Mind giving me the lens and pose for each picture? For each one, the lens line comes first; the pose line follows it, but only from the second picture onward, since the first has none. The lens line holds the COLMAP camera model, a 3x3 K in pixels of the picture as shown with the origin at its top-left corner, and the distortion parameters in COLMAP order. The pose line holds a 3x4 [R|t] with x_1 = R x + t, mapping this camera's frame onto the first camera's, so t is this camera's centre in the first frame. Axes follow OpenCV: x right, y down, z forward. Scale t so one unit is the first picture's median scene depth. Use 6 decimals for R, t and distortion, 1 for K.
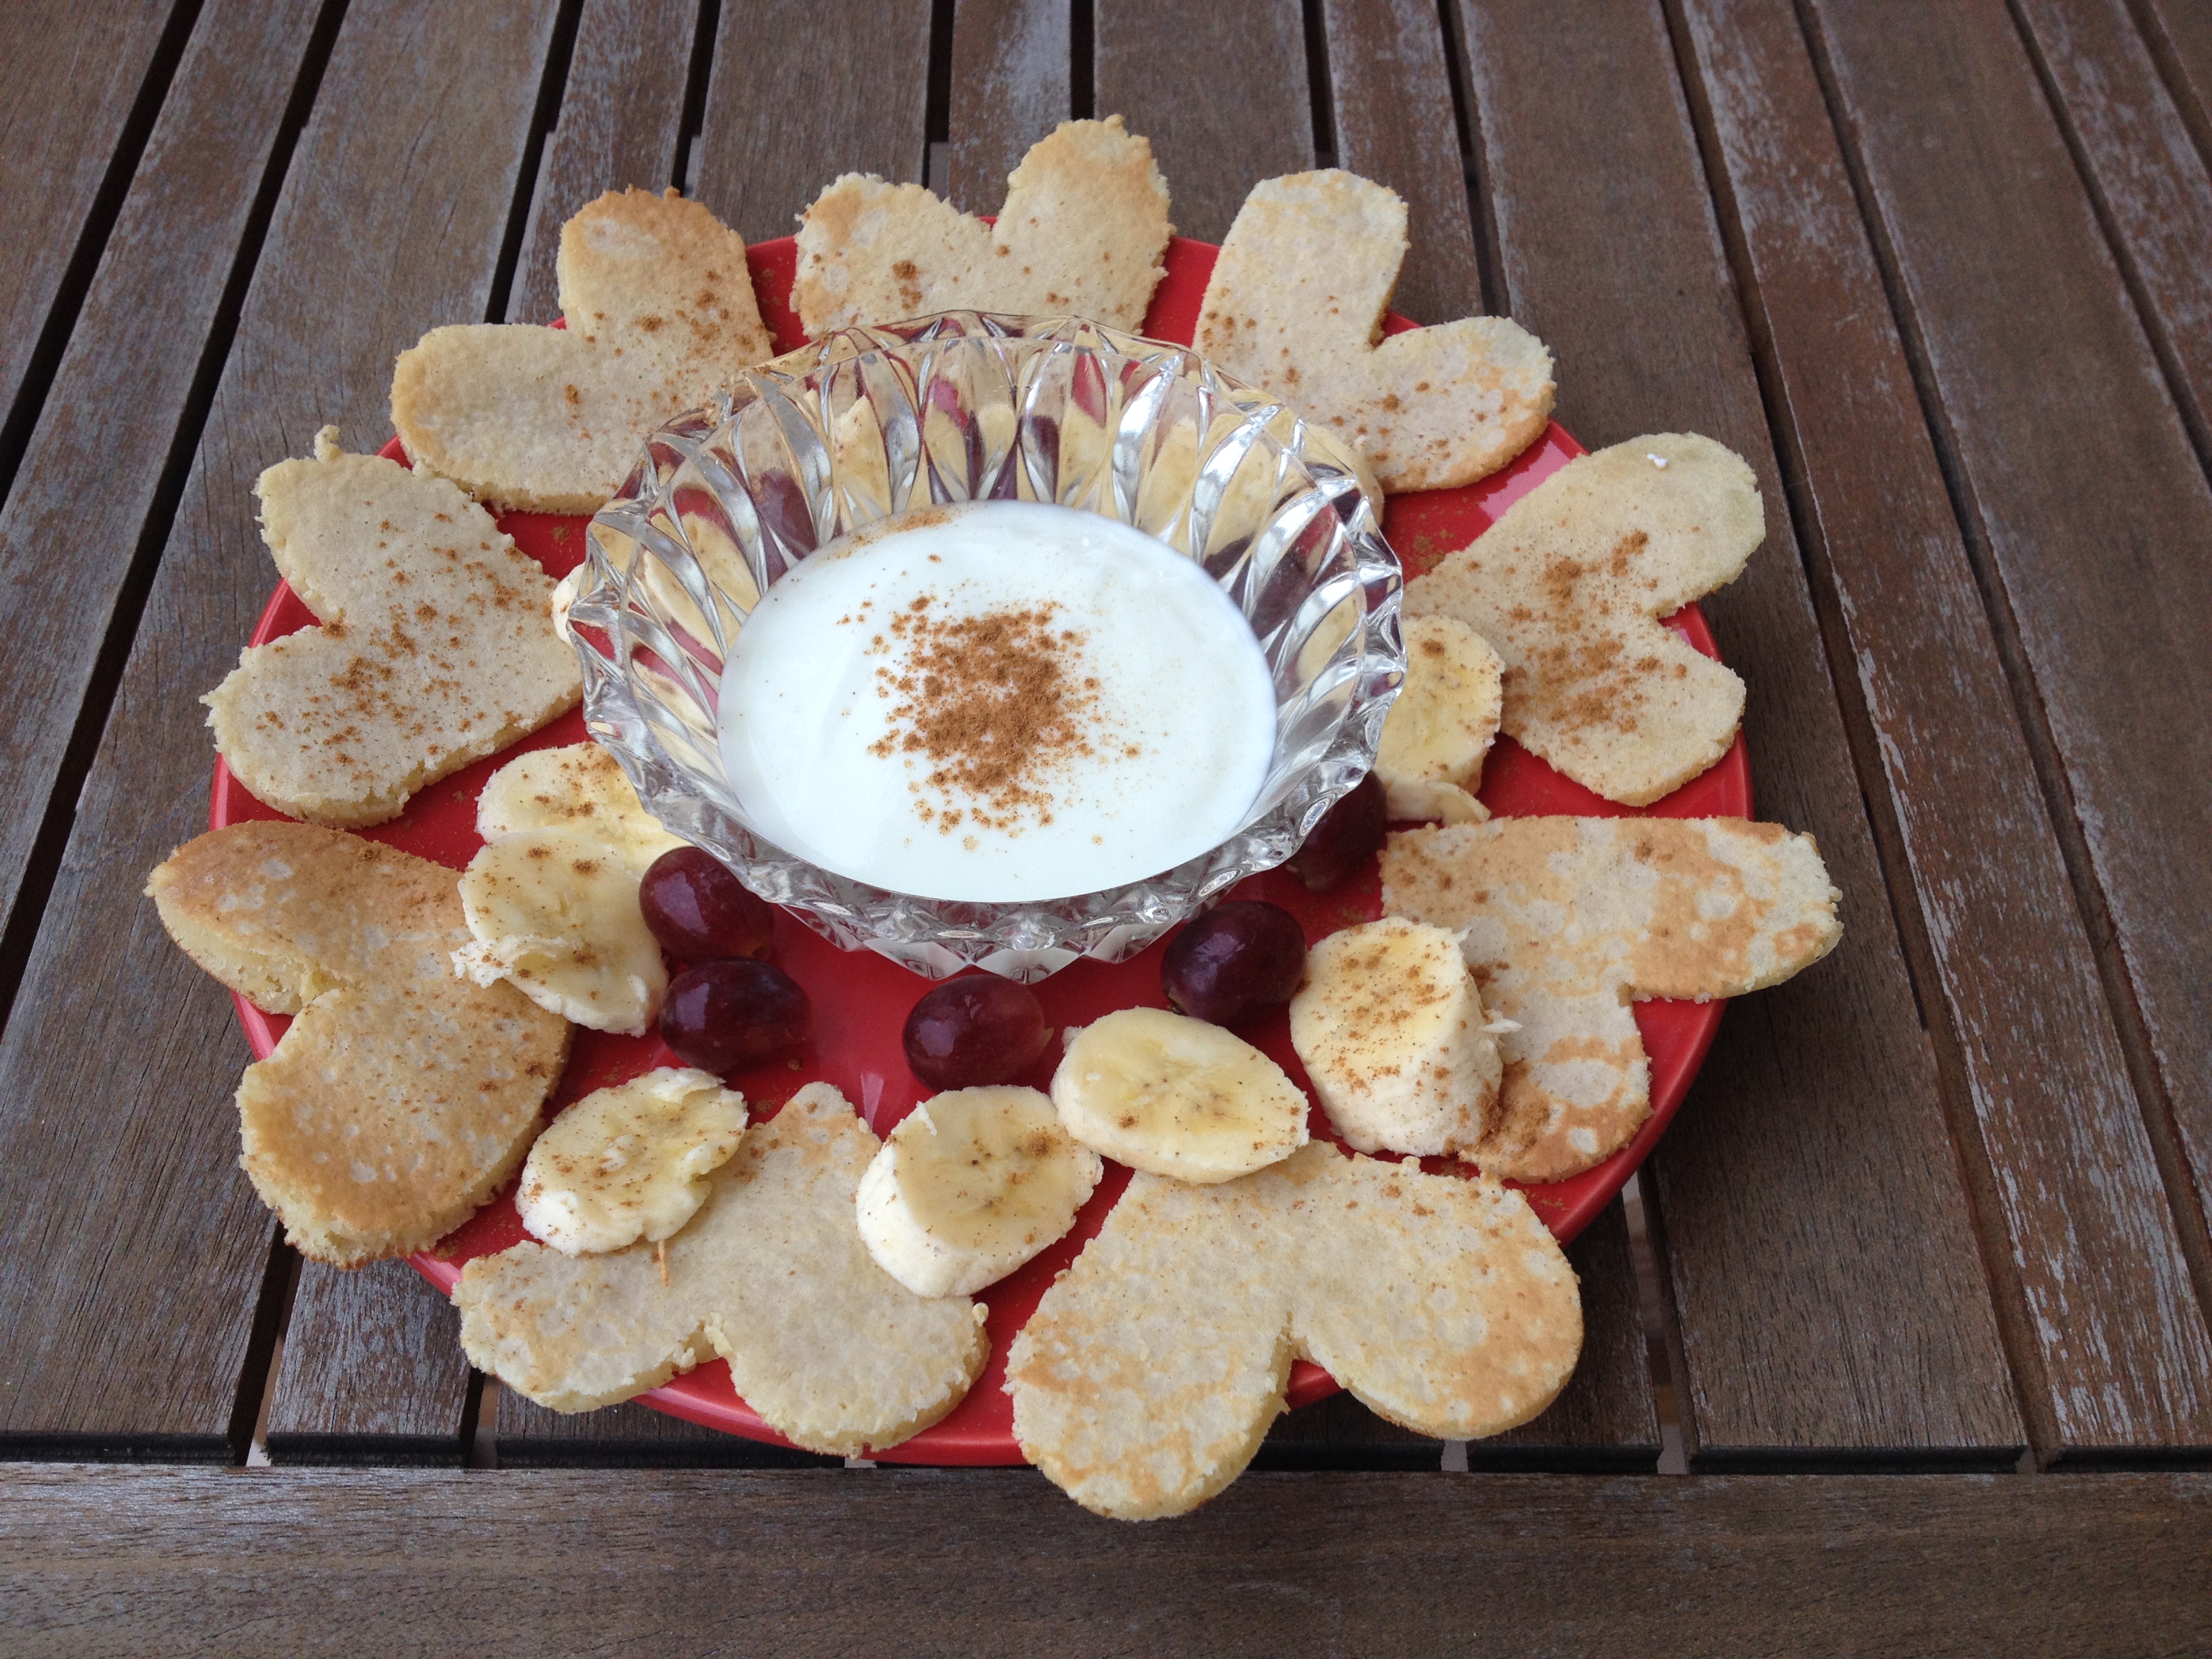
lens RADIAL K [[2122.7, 0, 1128.7], [0, 2122.7, 835.1], [0, 0, 1]] dist [0.177371, -0.497813]
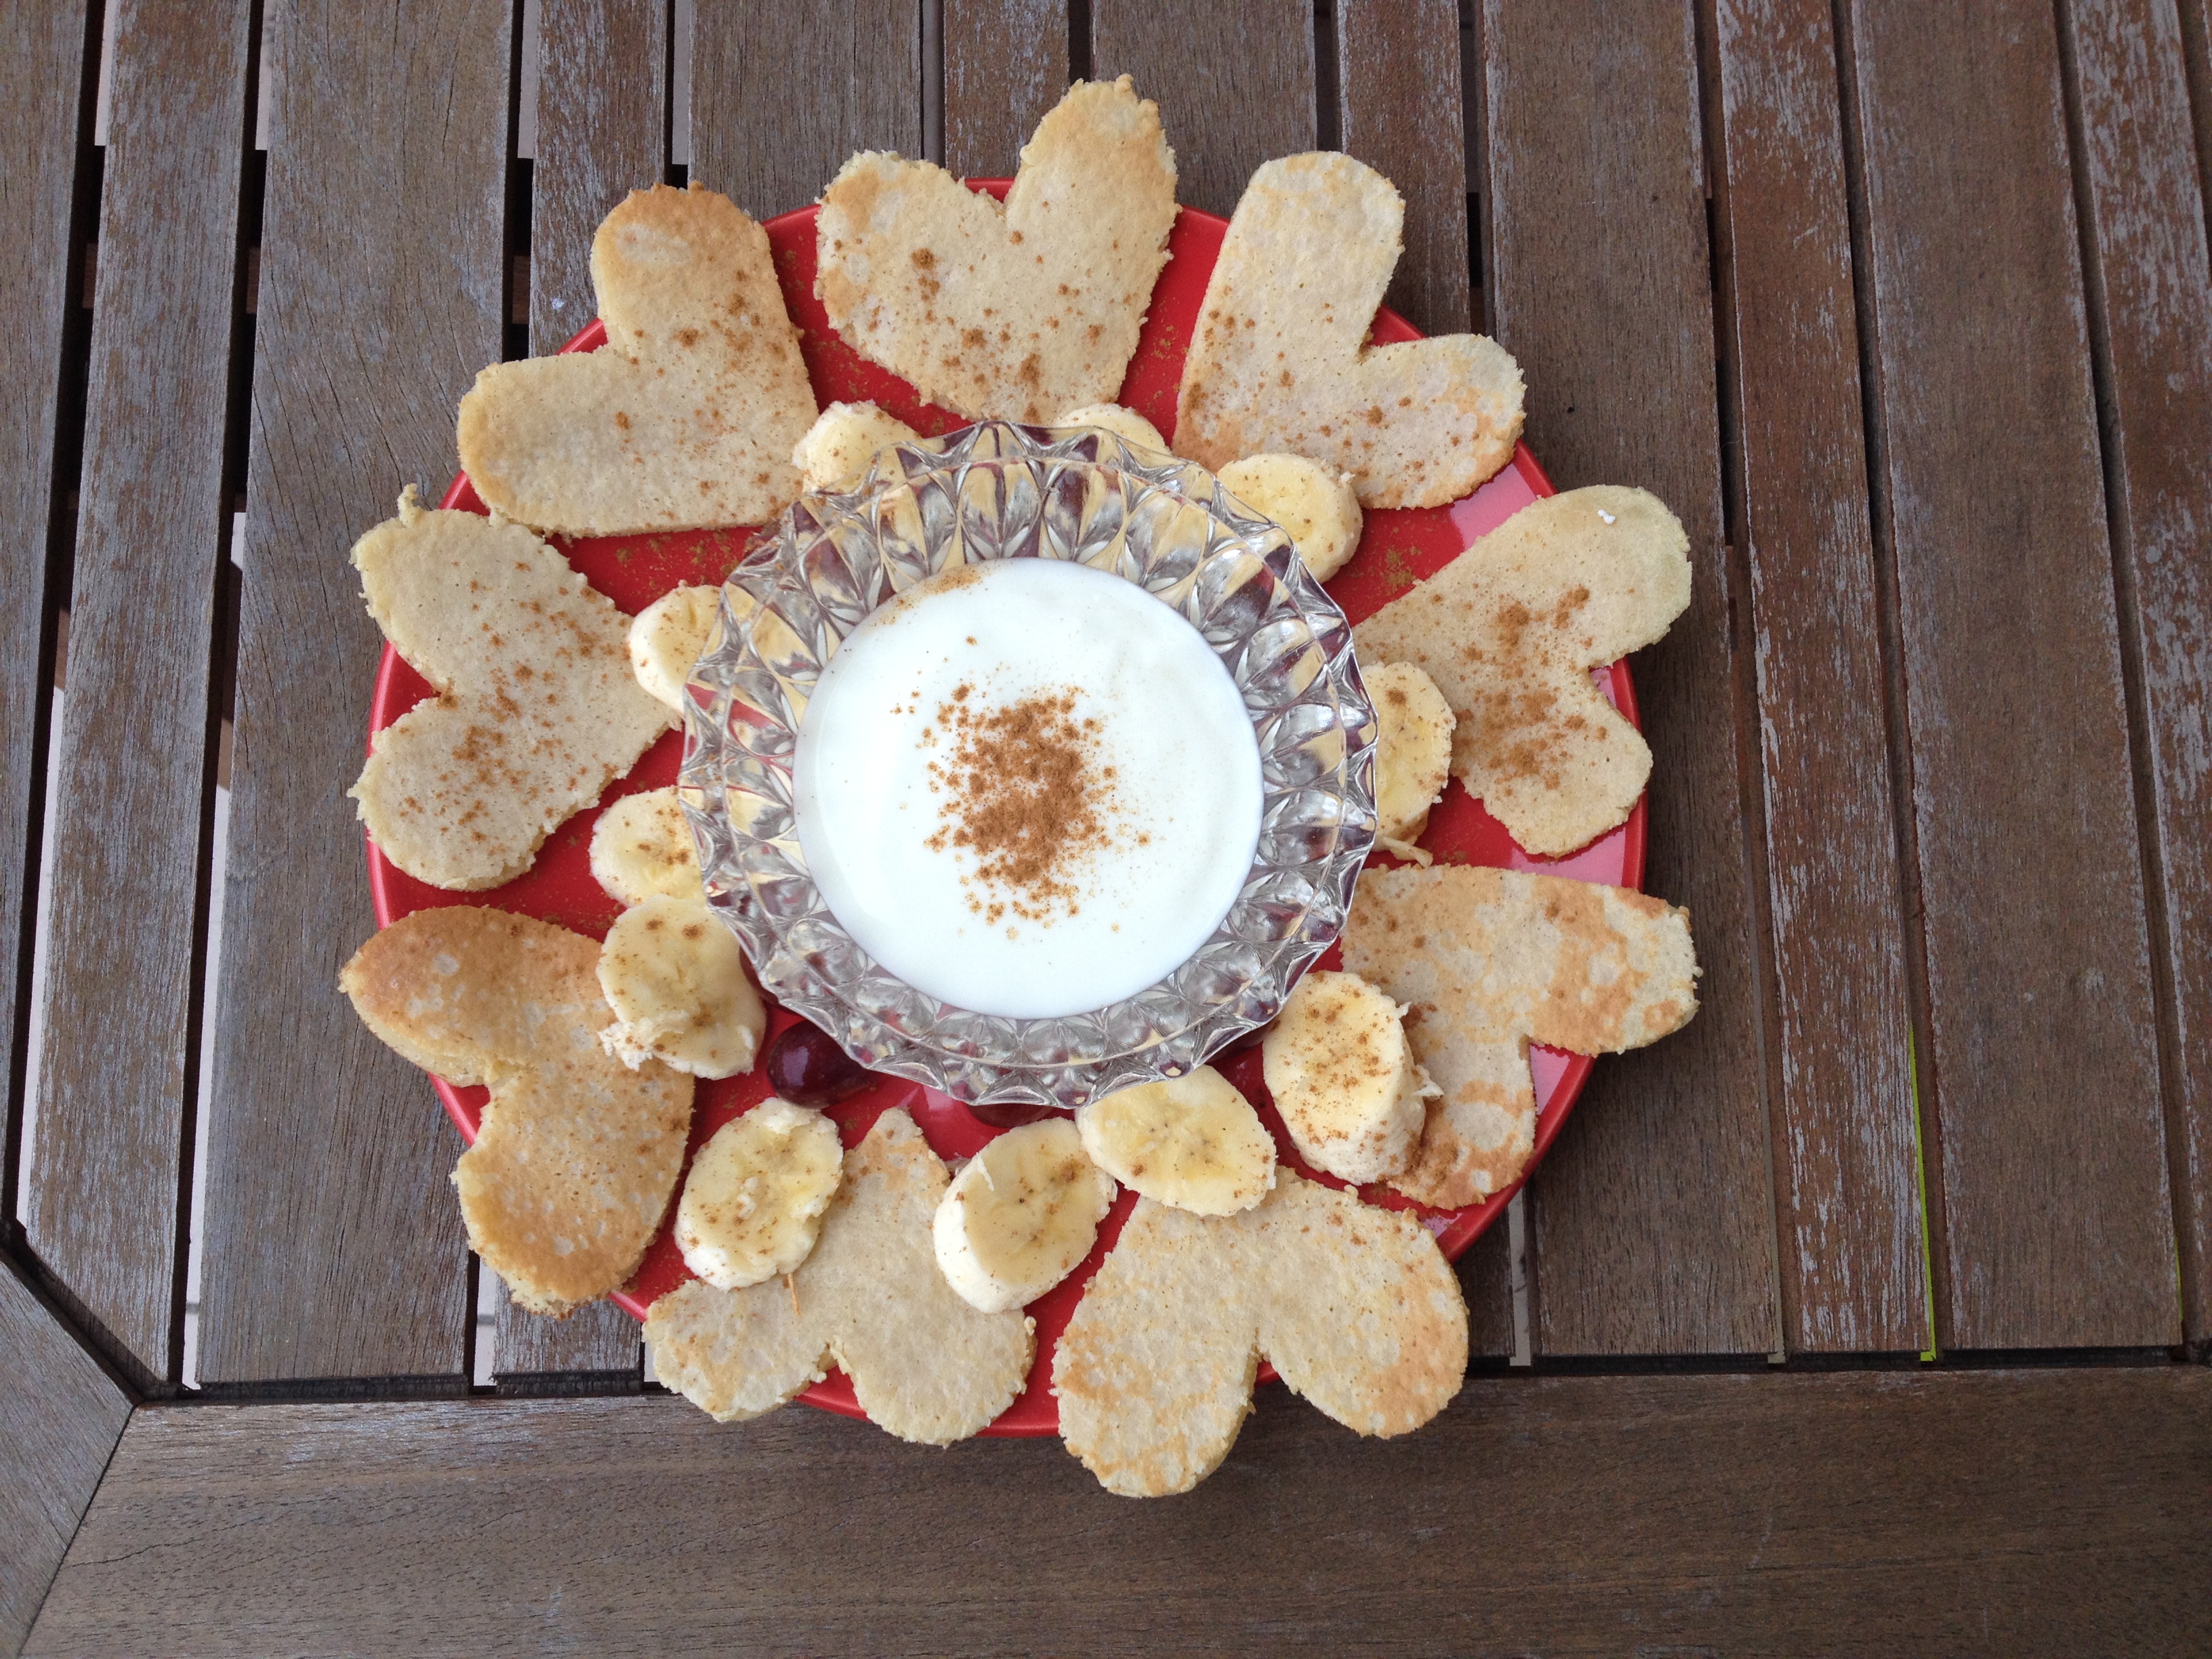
lens RADIAL K [[2122.7, 0, 1128.7], [0, 2122.7, 835.1], [0, 0, 1]] dist [0.177371, -0.497813]
pose [[0.998328, 0.006665, 0.057412, -0.074837], [-0.030623, 0.903439, 0.427622, -0.550478], [-0.049018, -0.428665, 0.902133, -0.082040]]
